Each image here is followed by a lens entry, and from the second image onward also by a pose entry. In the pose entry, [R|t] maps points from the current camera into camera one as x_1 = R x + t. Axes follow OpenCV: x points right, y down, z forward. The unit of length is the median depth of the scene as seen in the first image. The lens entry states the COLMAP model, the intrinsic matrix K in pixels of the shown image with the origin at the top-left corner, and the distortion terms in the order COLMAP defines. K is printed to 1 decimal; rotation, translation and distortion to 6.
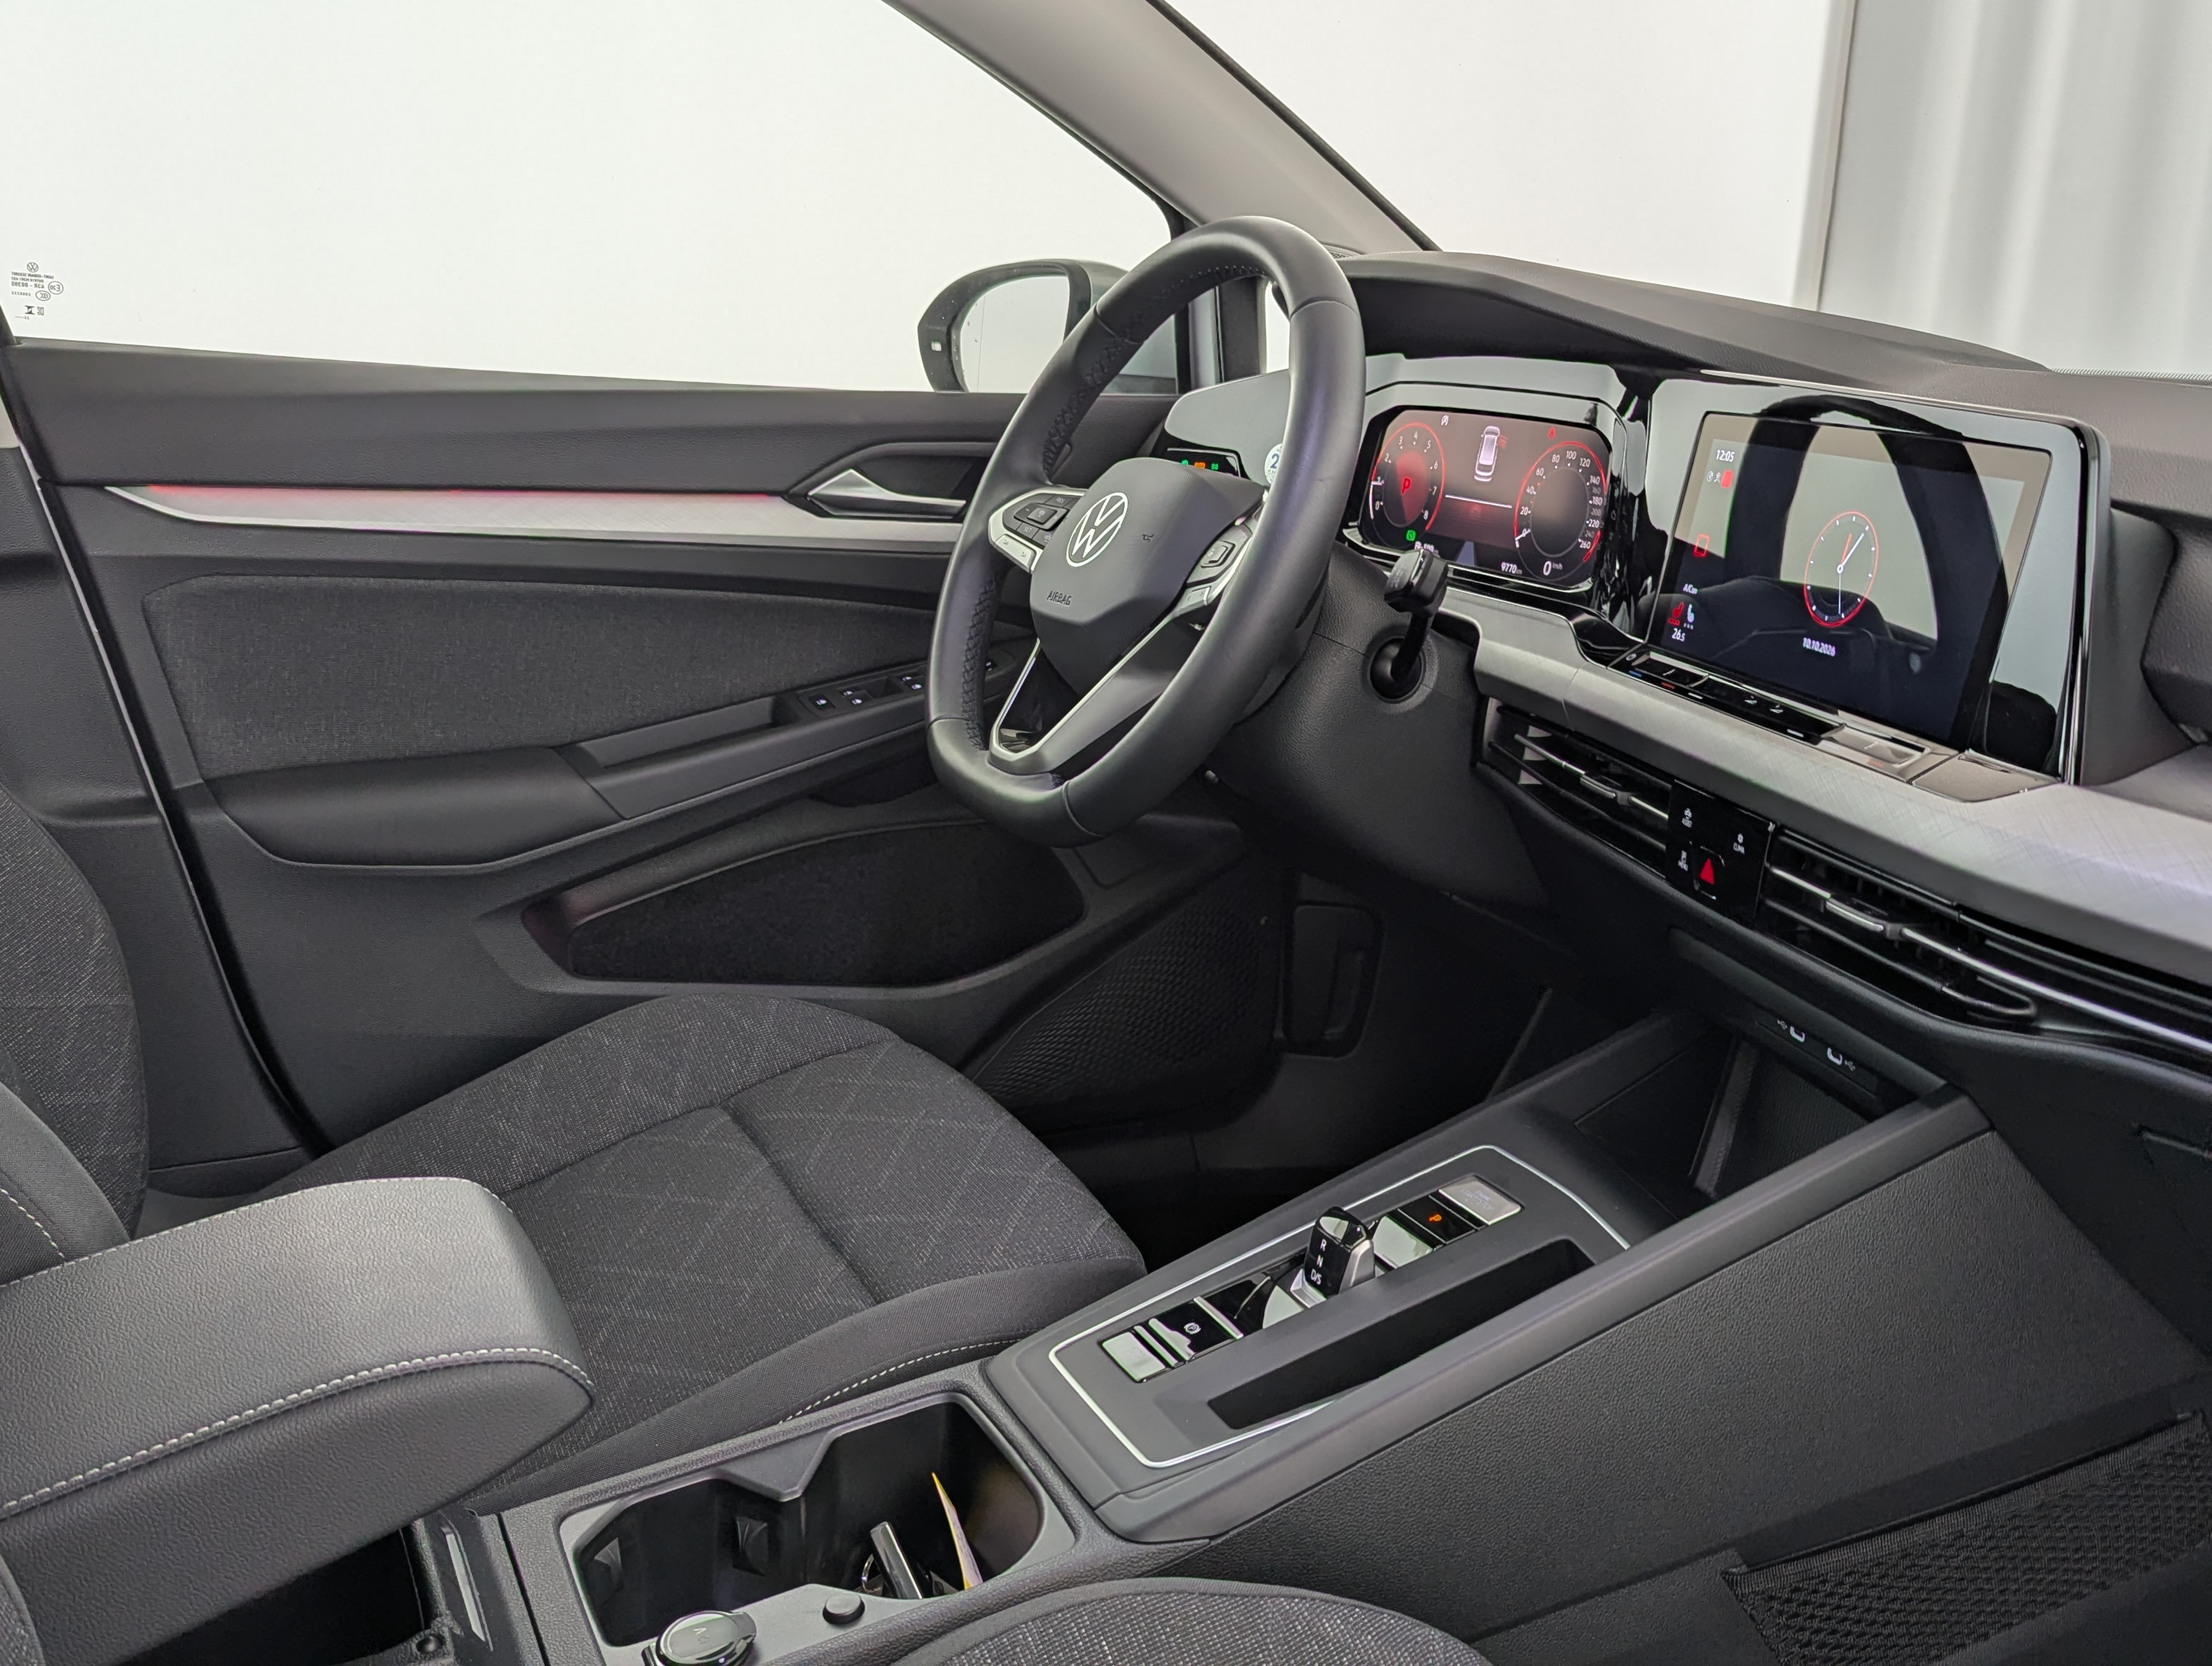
lens RADIAL K [[2055.7, 0, 1106.0], [0, 2055.7, 833.0], [0, 0, 1]] dist [0.047402, -0.012894]
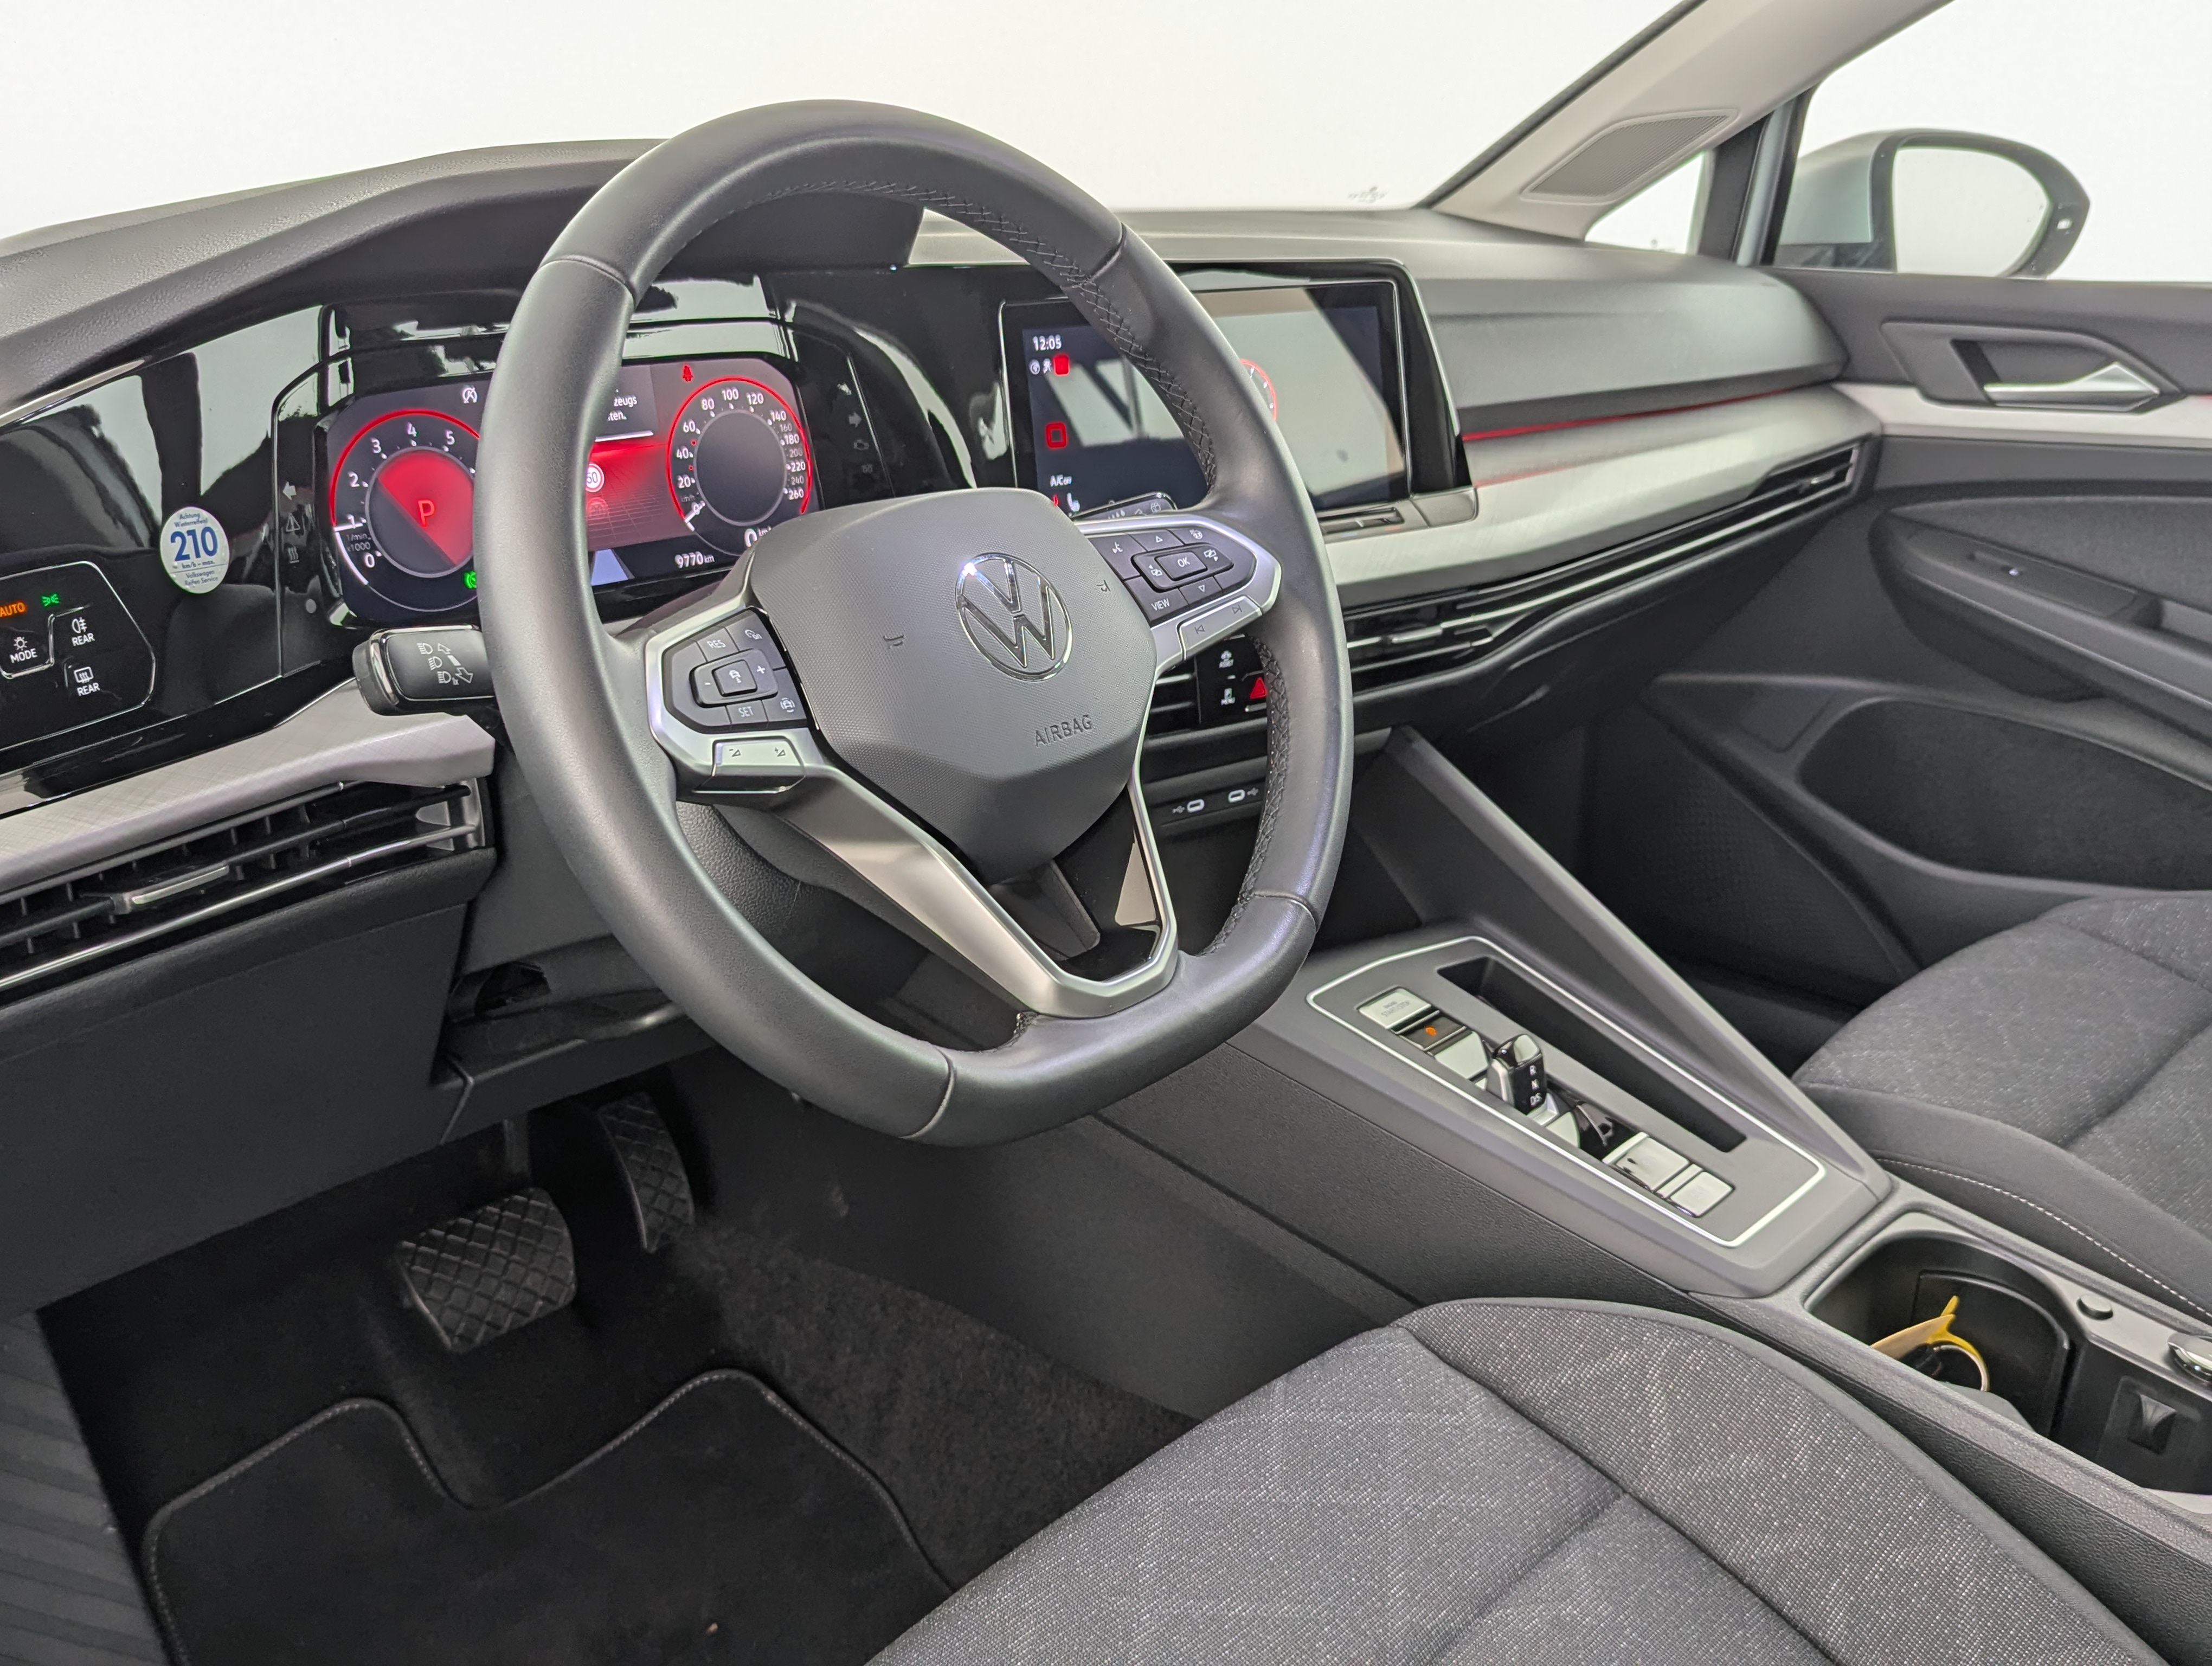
lens RADIAL K [[2055.7, 0, 1106.0], [0, 2055.7, 833.0], [0, 0, 1]] dist [0.047402, -0.012894]
pose [[-0.373266, -0.337711, 0.864074, -0.686439], [0.216474, 0.873975, 0.435094, -0.422800], [-0.902115, 0.349455, -0.253120, 1.369423]]
